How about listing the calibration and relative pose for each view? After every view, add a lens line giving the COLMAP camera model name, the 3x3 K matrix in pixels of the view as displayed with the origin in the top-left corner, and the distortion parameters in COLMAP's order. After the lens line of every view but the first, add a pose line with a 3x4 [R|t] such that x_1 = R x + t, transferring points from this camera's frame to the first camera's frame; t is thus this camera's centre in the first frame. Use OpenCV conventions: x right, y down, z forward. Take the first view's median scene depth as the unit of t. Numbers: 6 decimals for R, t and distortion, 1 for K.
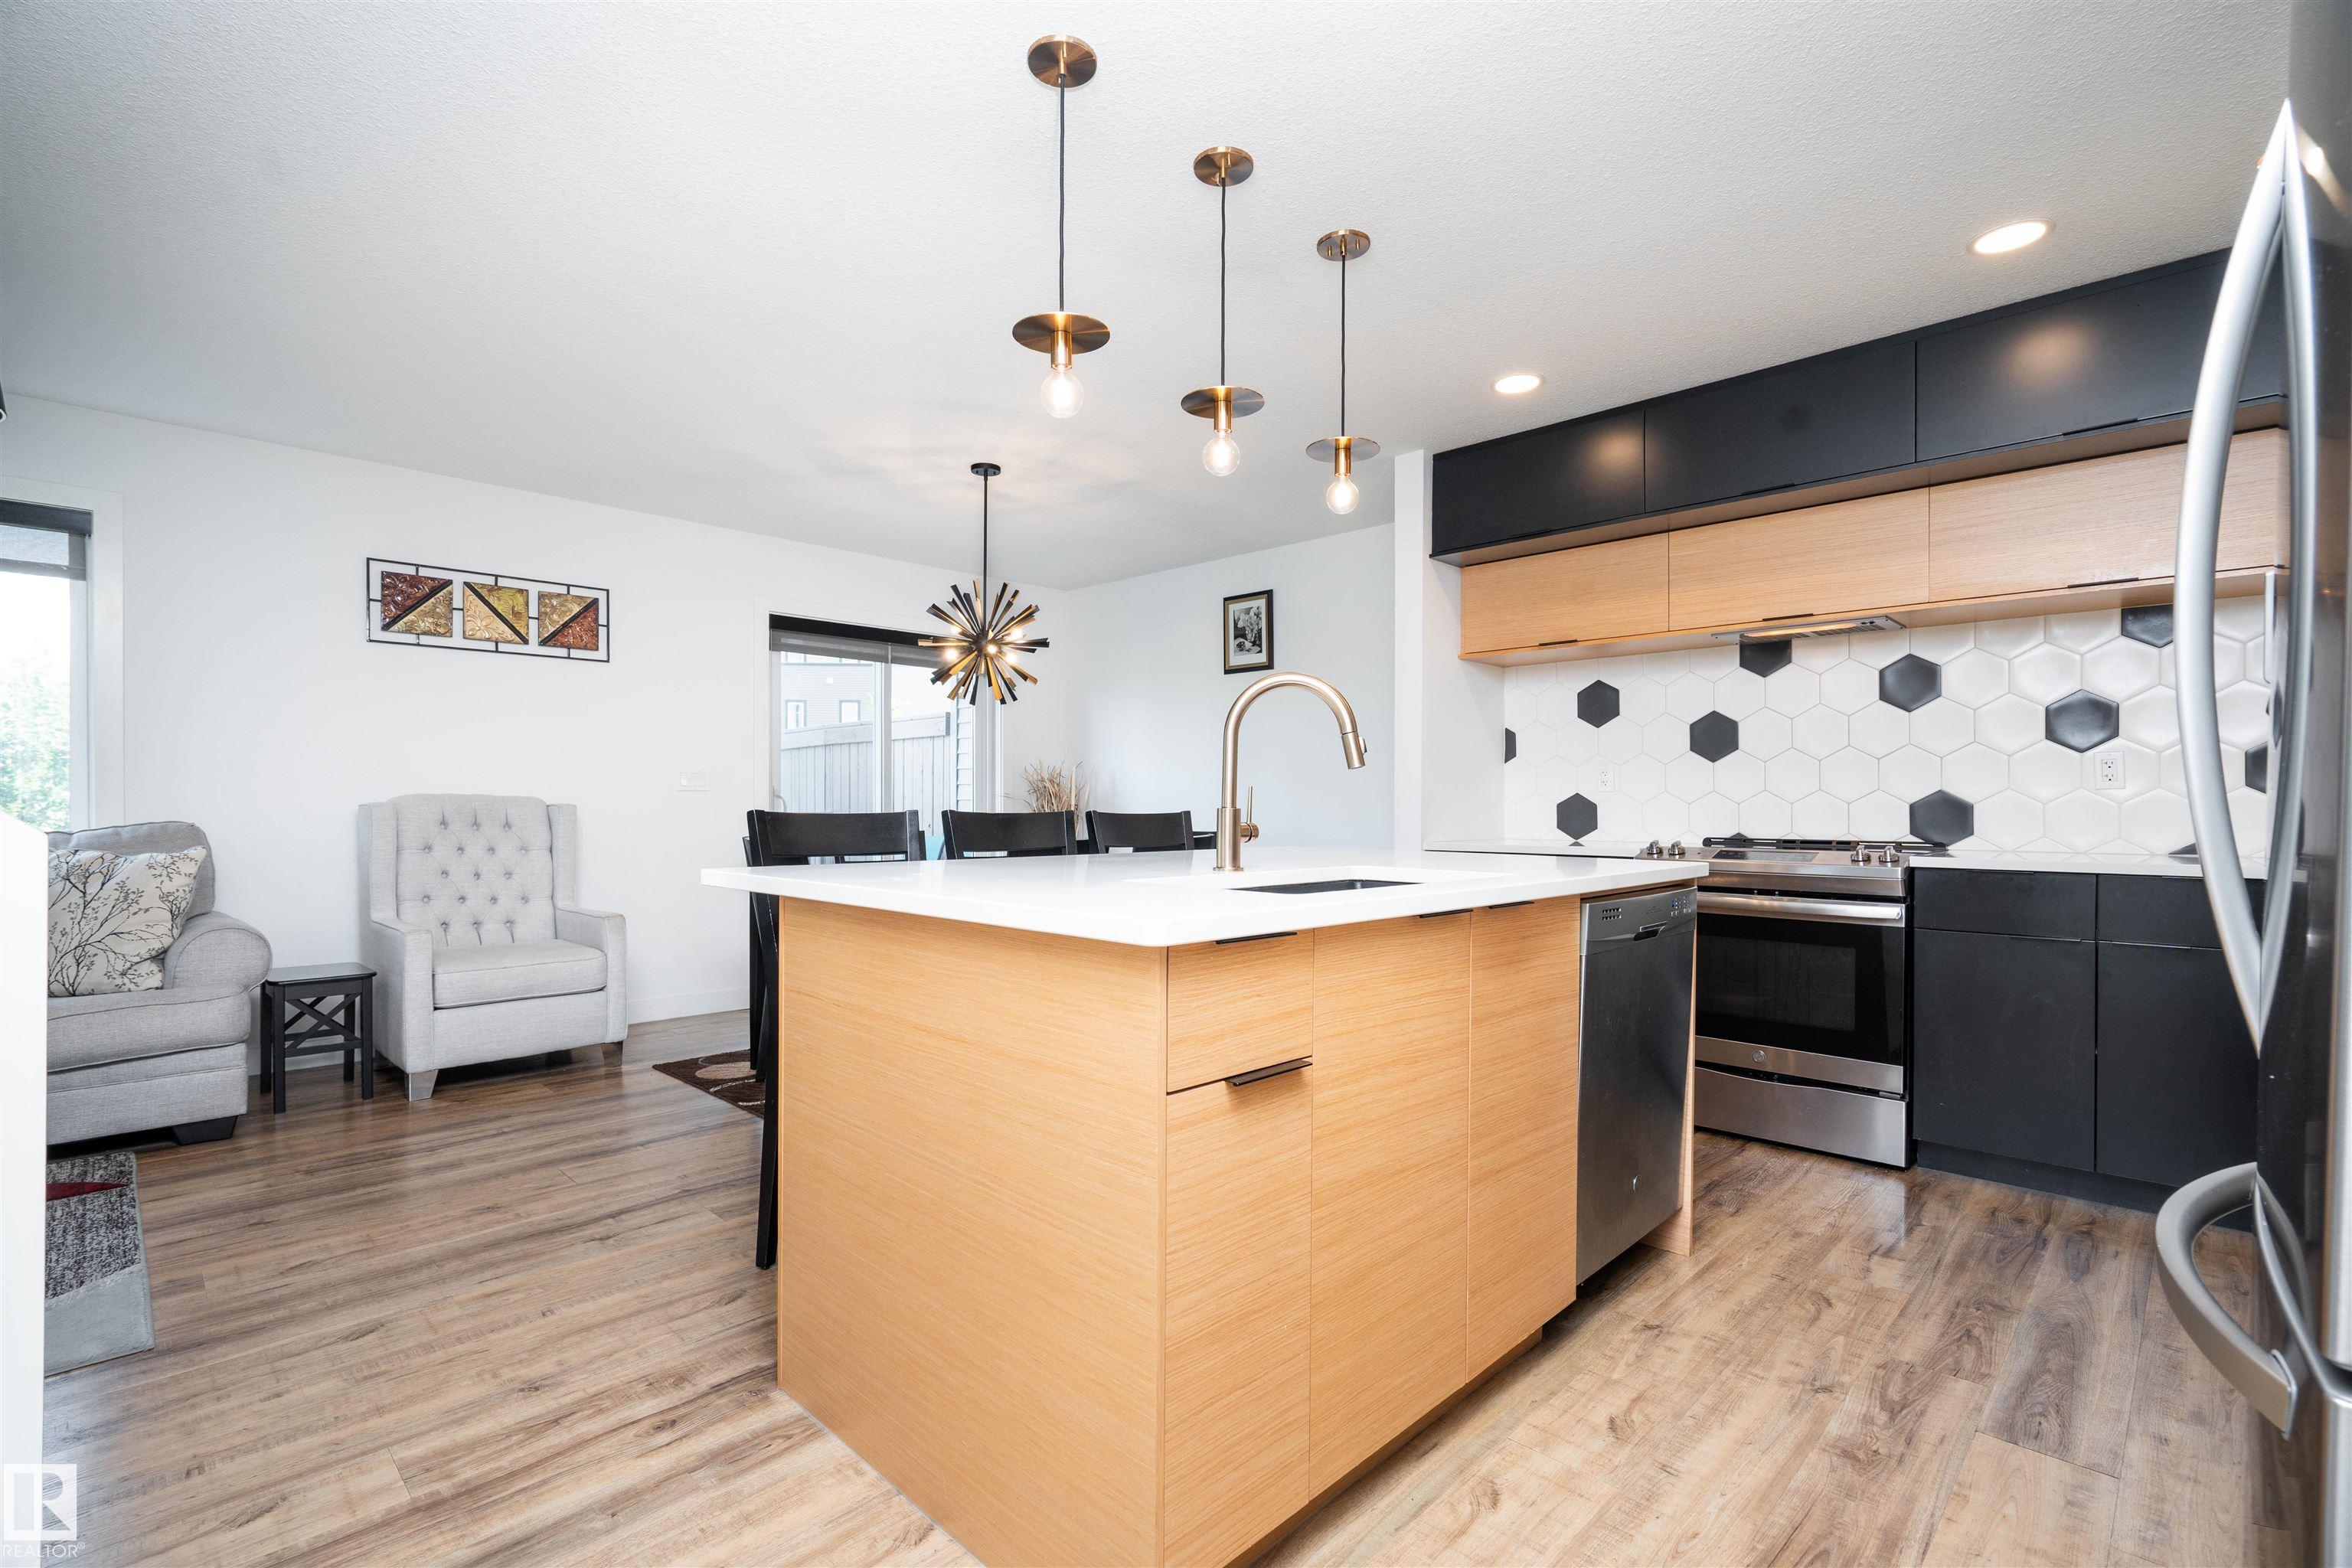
lens RADIAL K [[1059.0, 0, 1167.5], [0, 1059.0, 807.9], [0, 0, 1]] dist [0.000116, 0.000326]
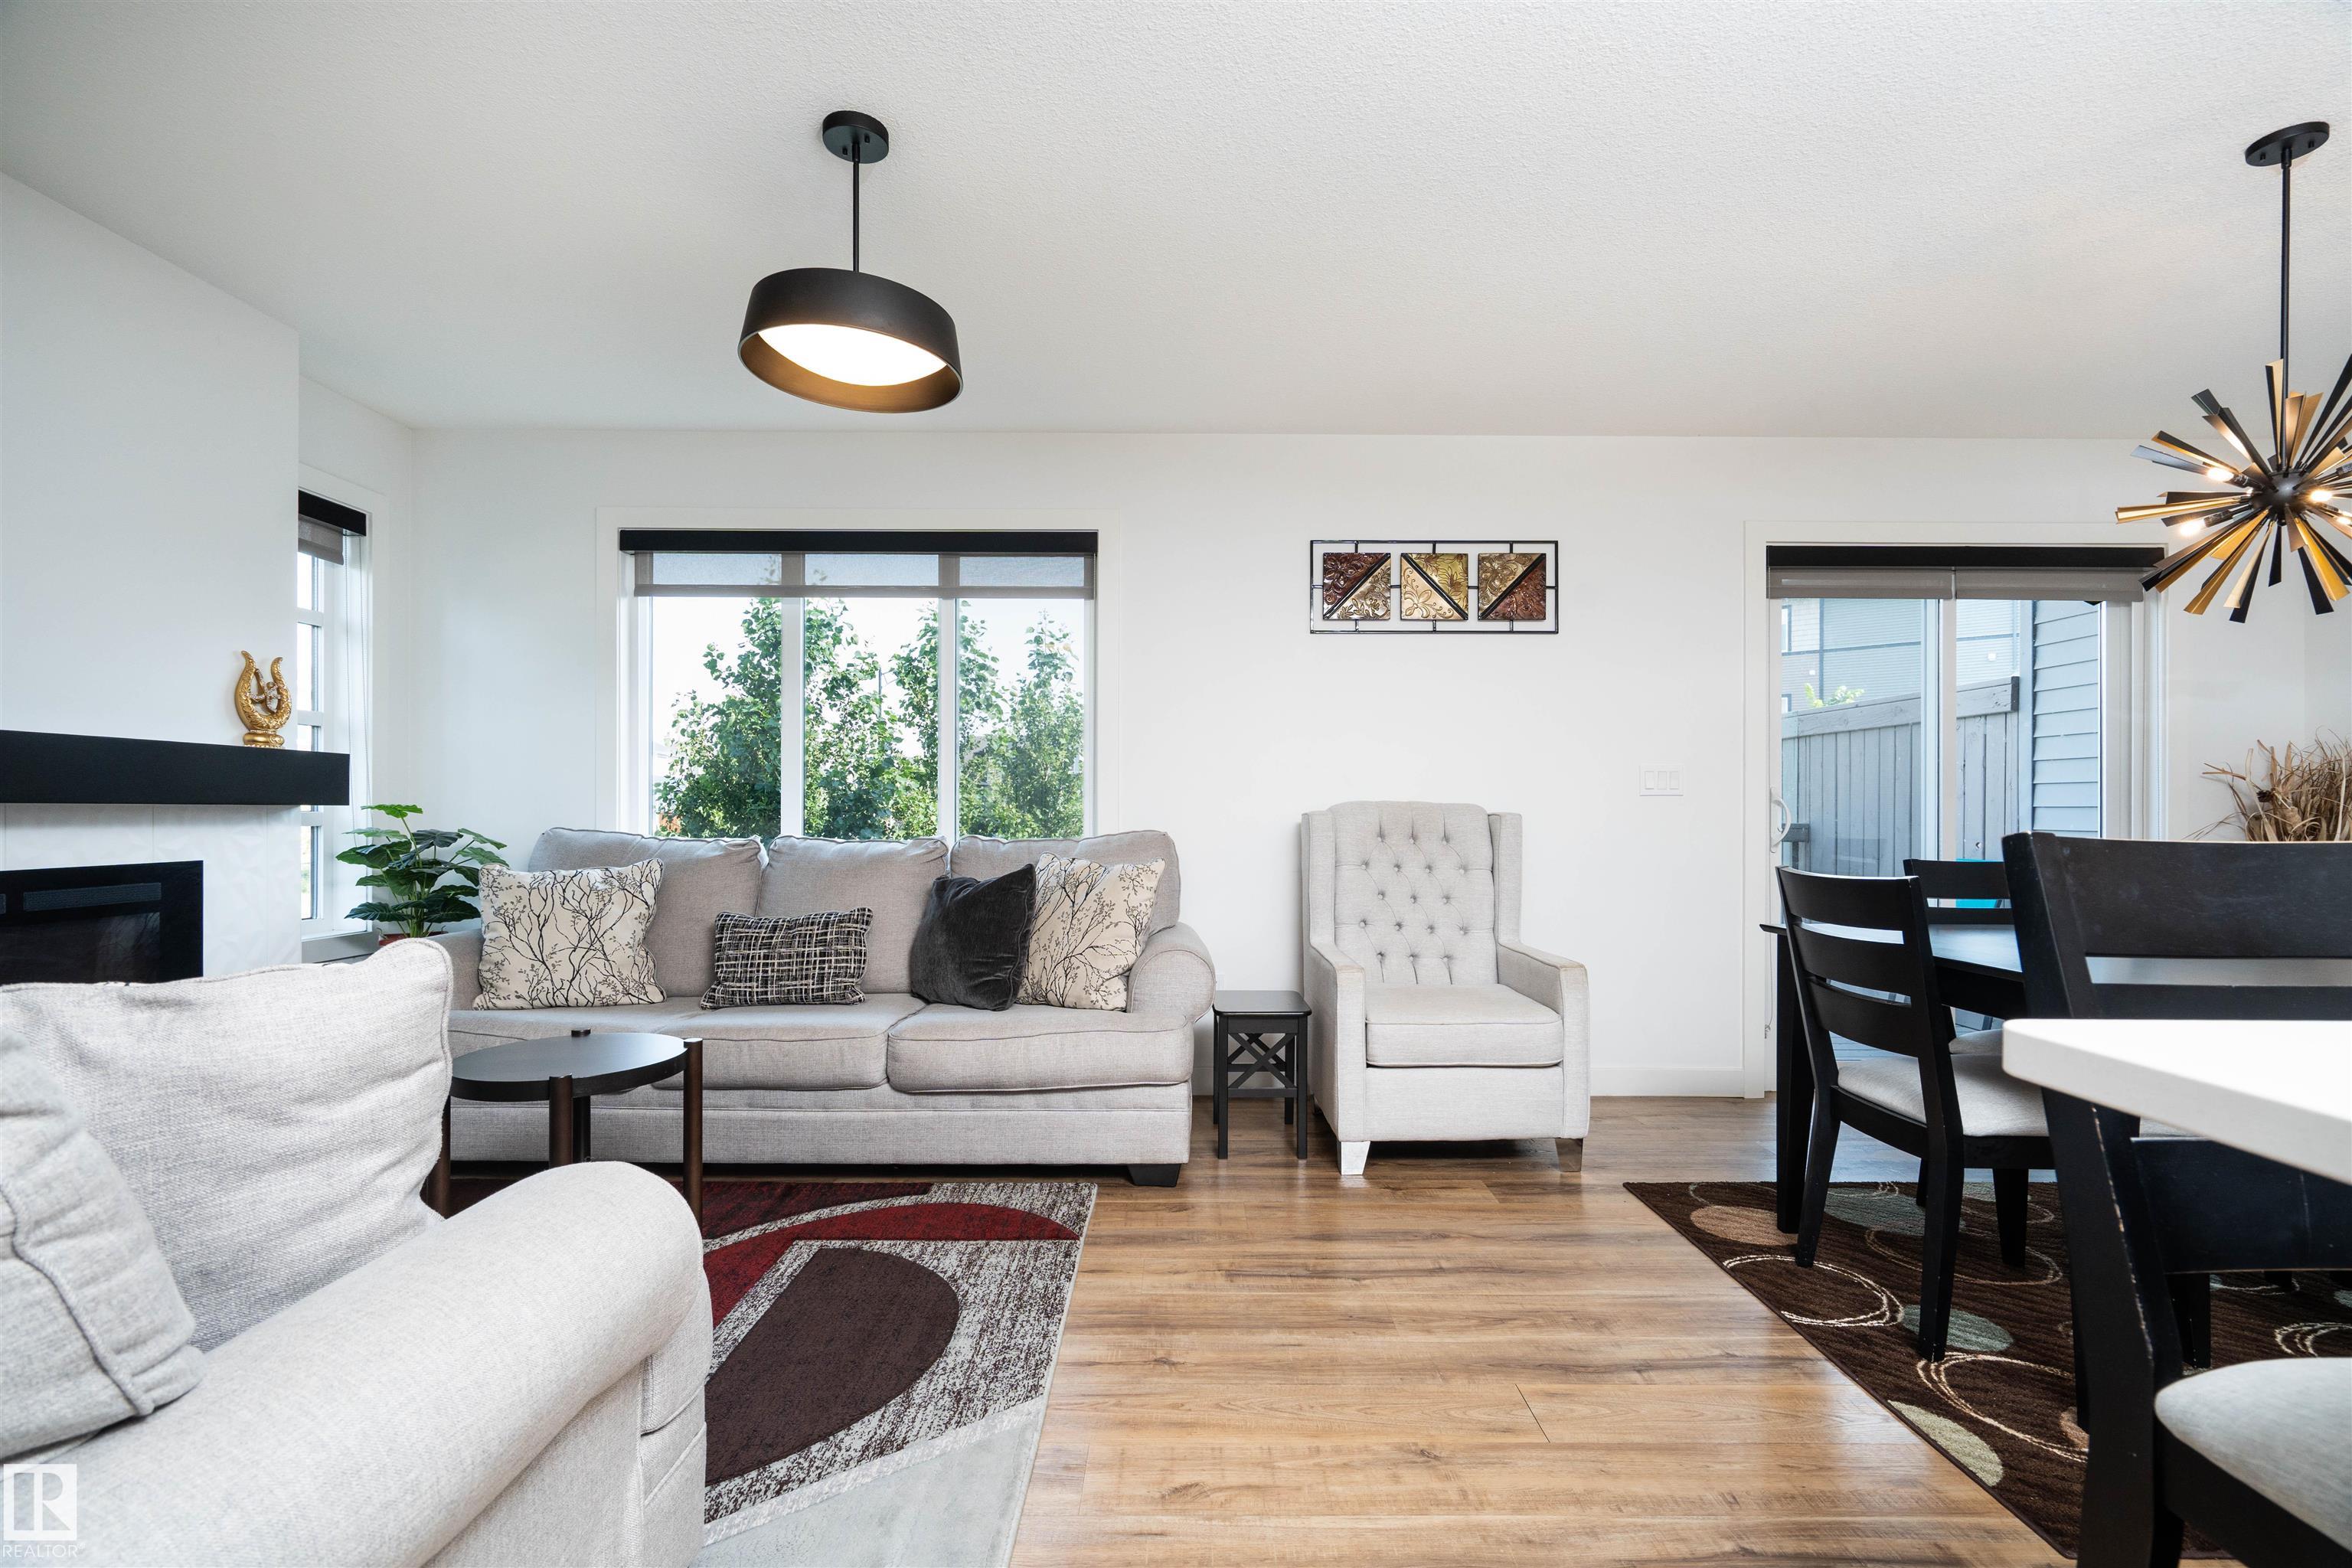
lens RADIAL K [[1066.2, 0, 1187.1], [0, 1066.2, 815.9], [0, 0, 1]] dist [-0.002754, 0.000398]
pose [[0.704104, 0.003199, -0.710090, -0.200396], [-0.003315, 0.999994, 0.001219, -0.002112], [0.710089, 0.001496, 0.704110, 0.312280]]
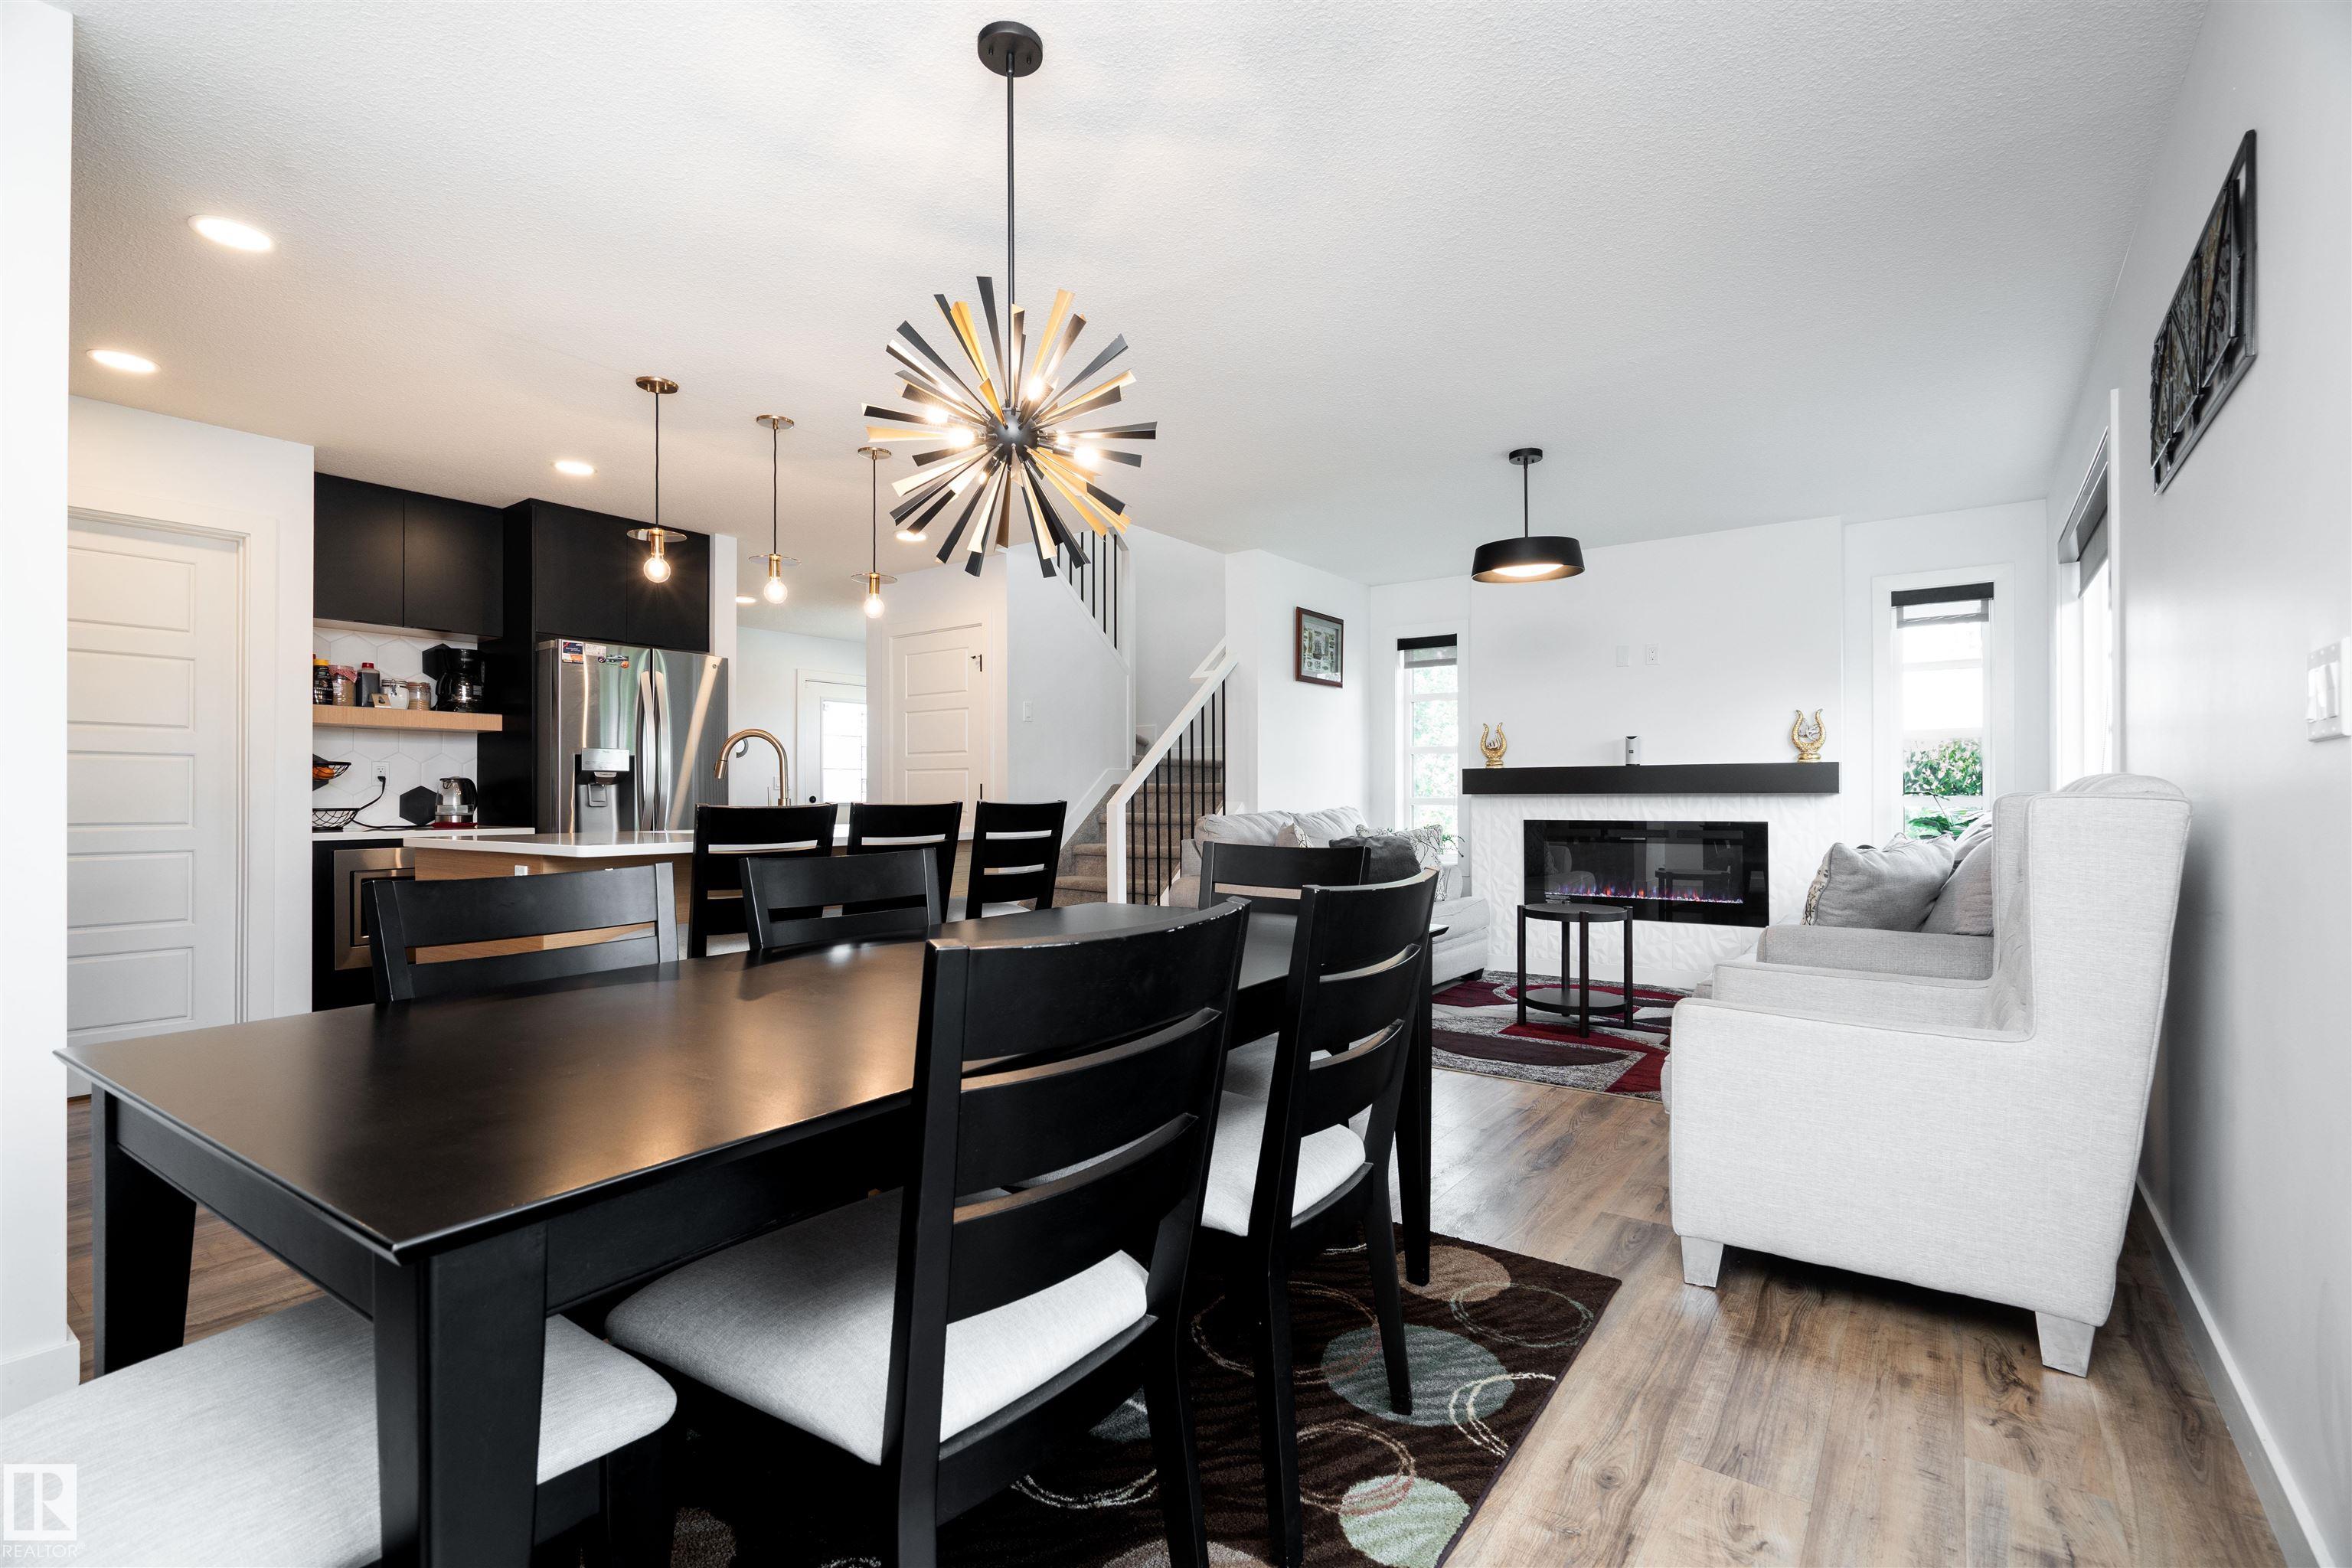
lens RADIAL K [[1061.1, 0, 1170.9], [0, 1061.1, 795.2], [0, 0, 1]] dist [-0.007406, 0.000269]
pose [[-0.989962, -0.000942, -0.141332, -0.196410], [-0.000898, 1.000000, -0.000373, -0.003158], [0.141332, -0.000243, -0.989962, 1.603821]]
